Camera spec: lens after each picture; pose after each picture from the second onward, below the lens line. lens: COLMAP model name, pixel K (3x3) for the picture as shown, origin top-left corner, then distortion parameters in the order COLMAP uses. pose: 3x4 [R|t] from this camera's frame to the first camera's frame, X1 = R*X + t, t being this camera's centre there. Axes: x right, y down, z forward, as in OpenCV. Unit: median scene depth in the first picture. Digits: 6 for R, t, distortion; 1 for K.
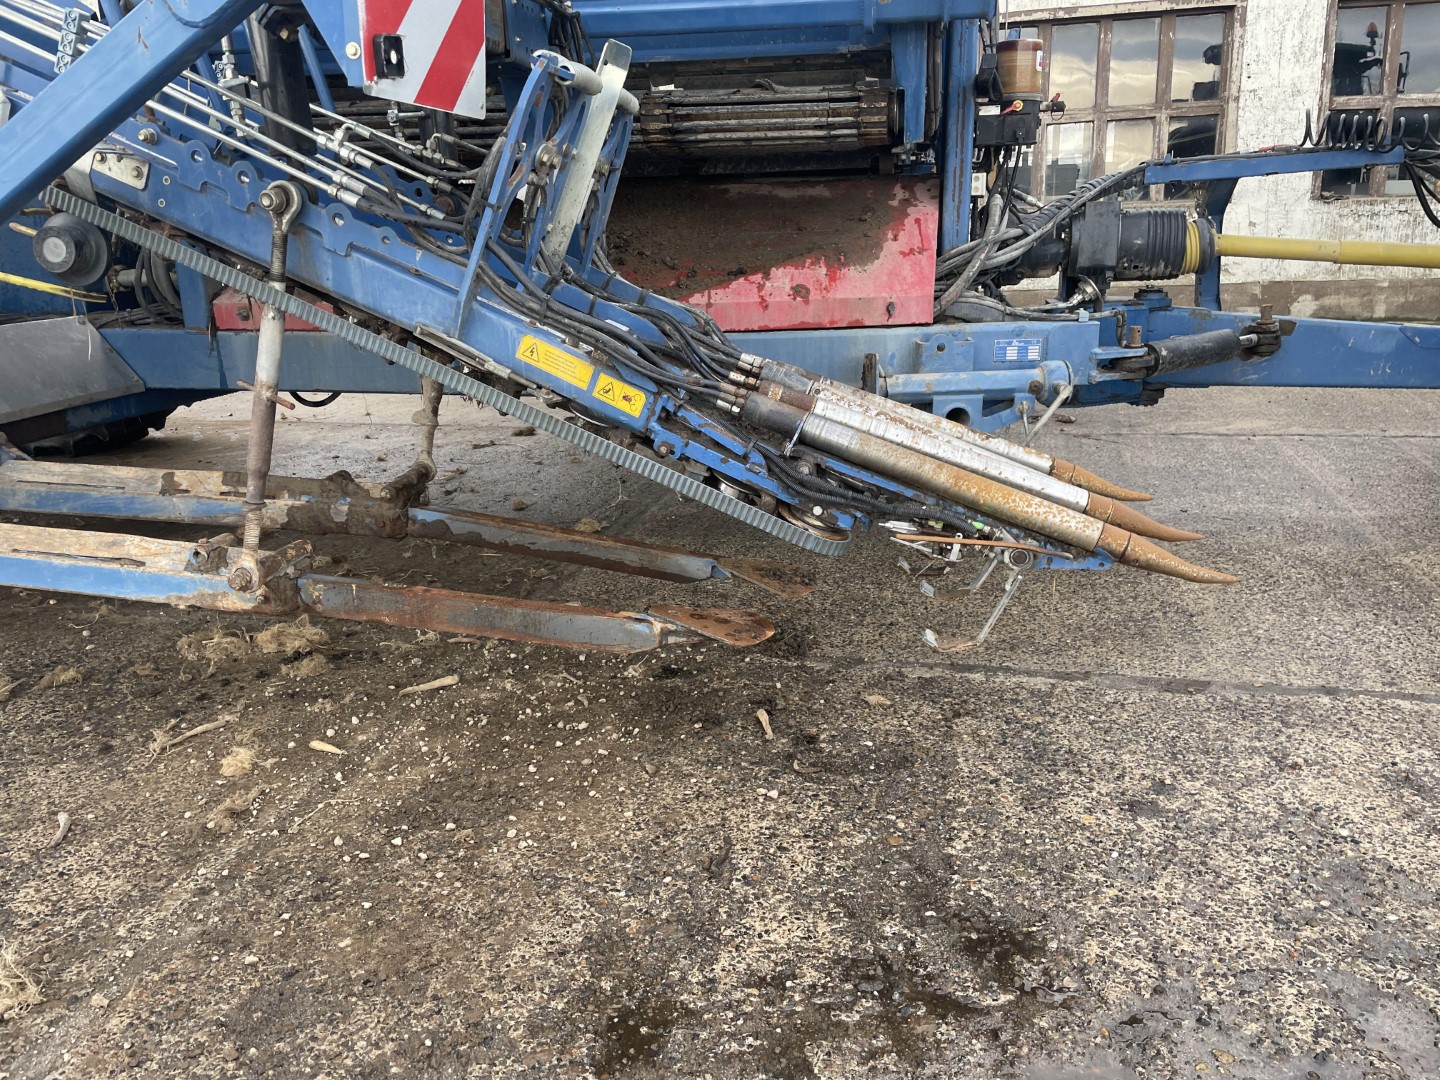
lens RADIAL K [[1091.5, 0, 717.4], [0, 1091.5, 527.2], [0, 0, 1]] dist [0.089564, -0.119265]
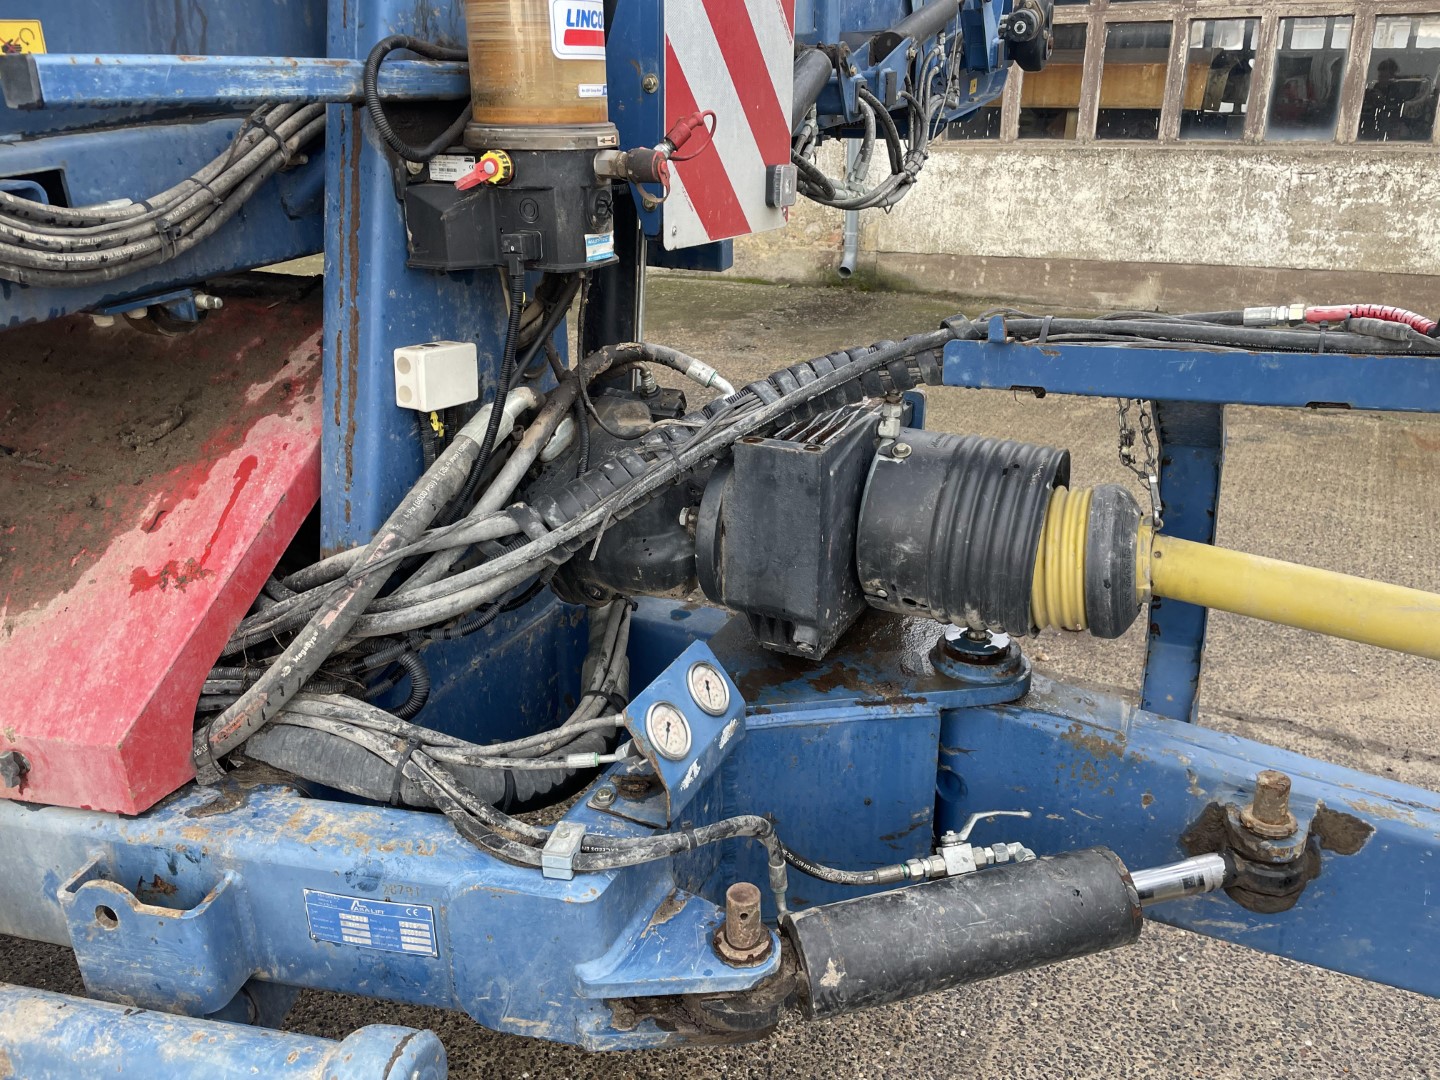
lens RADIAL K [[1067.2, 0, 725.5], [0, 1067.2, 538.8], [0, 0, 1]] dist [0.086315, -0.111343]
pose [[0.968105, 0.116381, -0.221874, 0.577551], [-0.085753, 0.985997, 0.143025, -0.438341], [0.235412, -0.119437, 0.964529, 0.933298]]
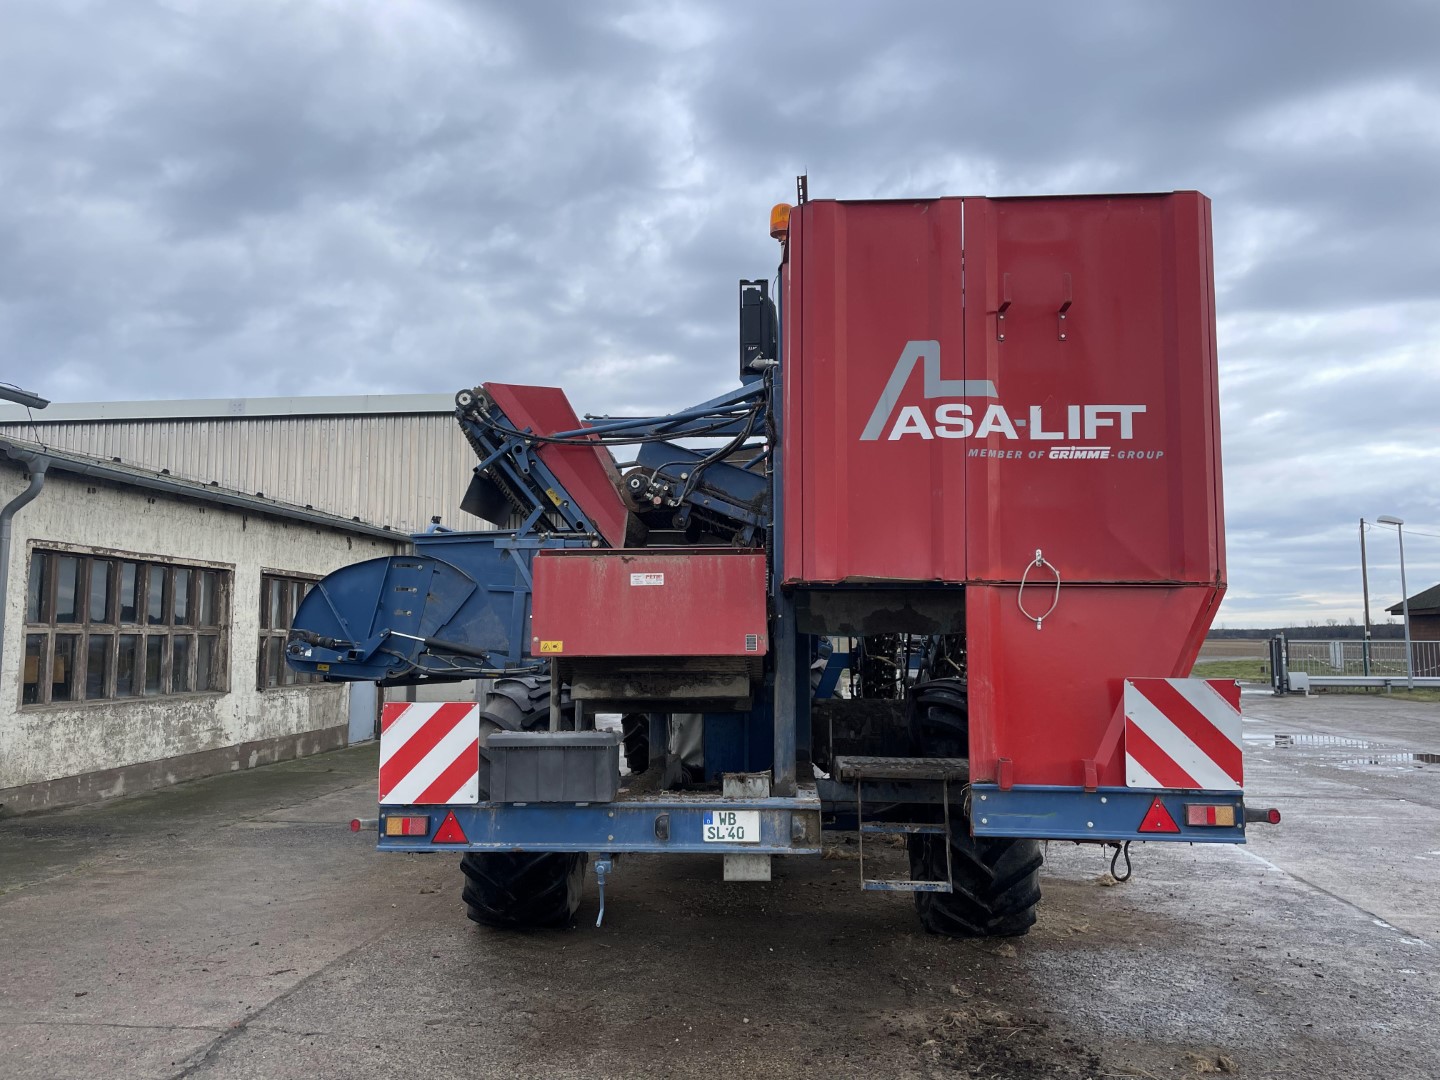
lens RADIAL K [[1091.5, 0, 717.4], [0, 1091.5, 527.2], [0, 0, 1]] dist [0.089564, -0.119265]
pose [[-0.115709, 0.134435, 0.984144, -3.962417], [0.266813, 0.958590, -0.099575, -0.657202], [-0.956777, 0.251061, -0.146787, 1.923478]]
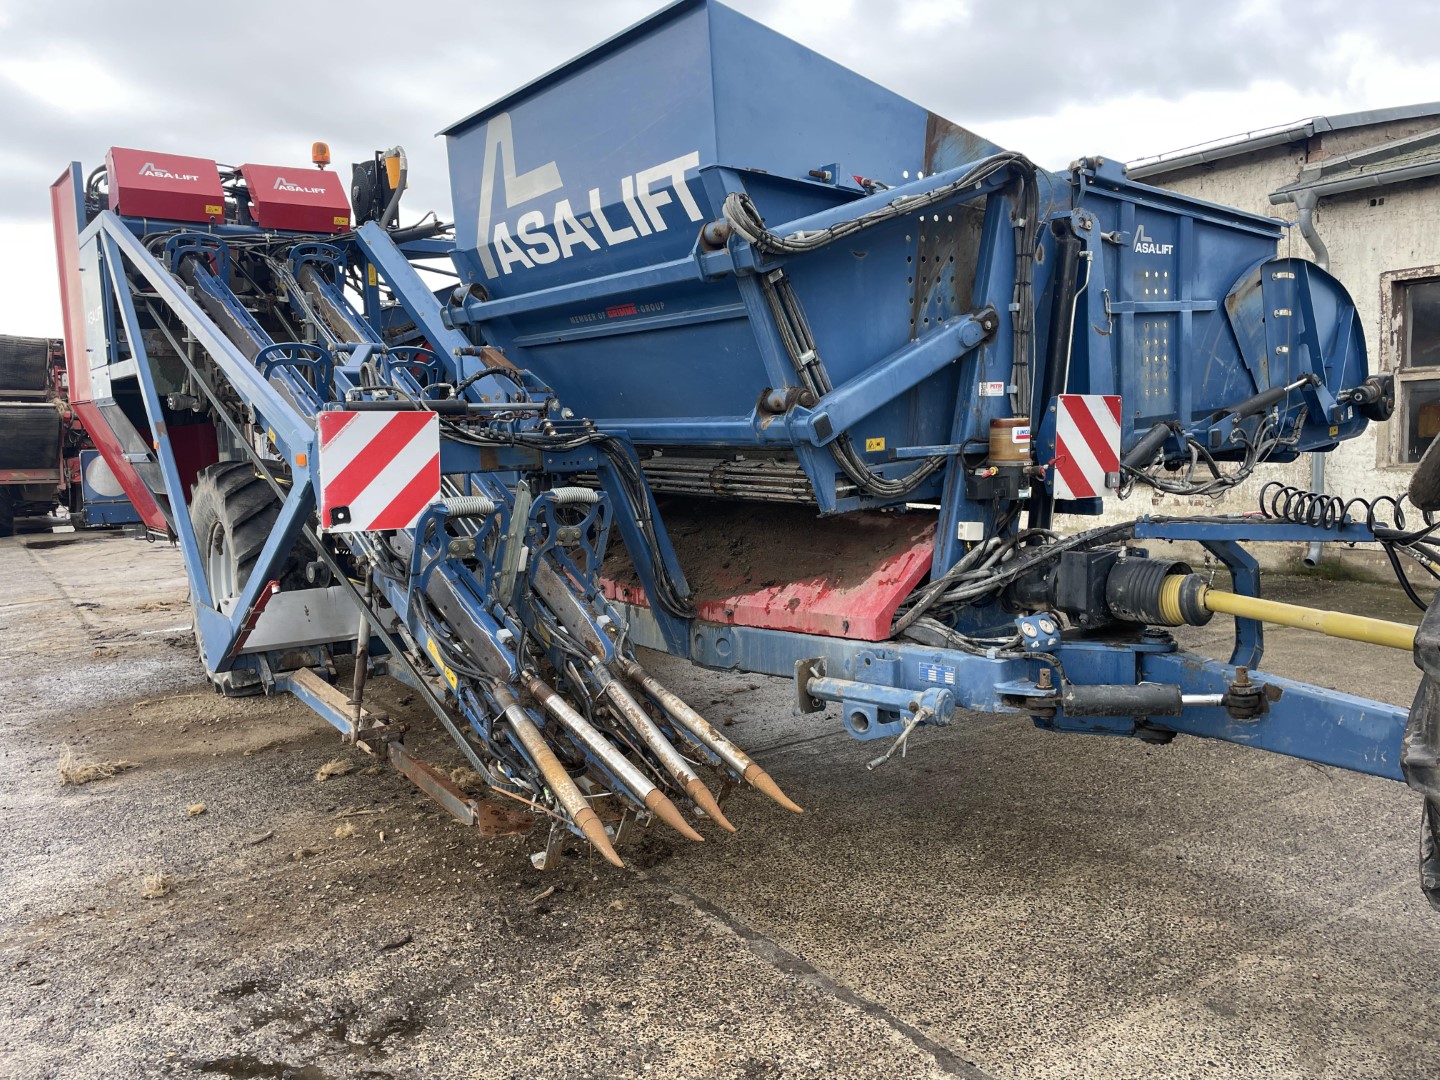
lens RADIAL K [[1091.5, 0, 717.4], [0, 1091.5, 527.2], [0, 0, 1]] dist [0.089564, -0.119265]
pose [[0.739007, 0.069651, -0.670088, 1.160076], [-0.171681, 0.981273, -0.087342, -0.224567], [0.651456, 0.179588, 0.737125, -0.087857]]
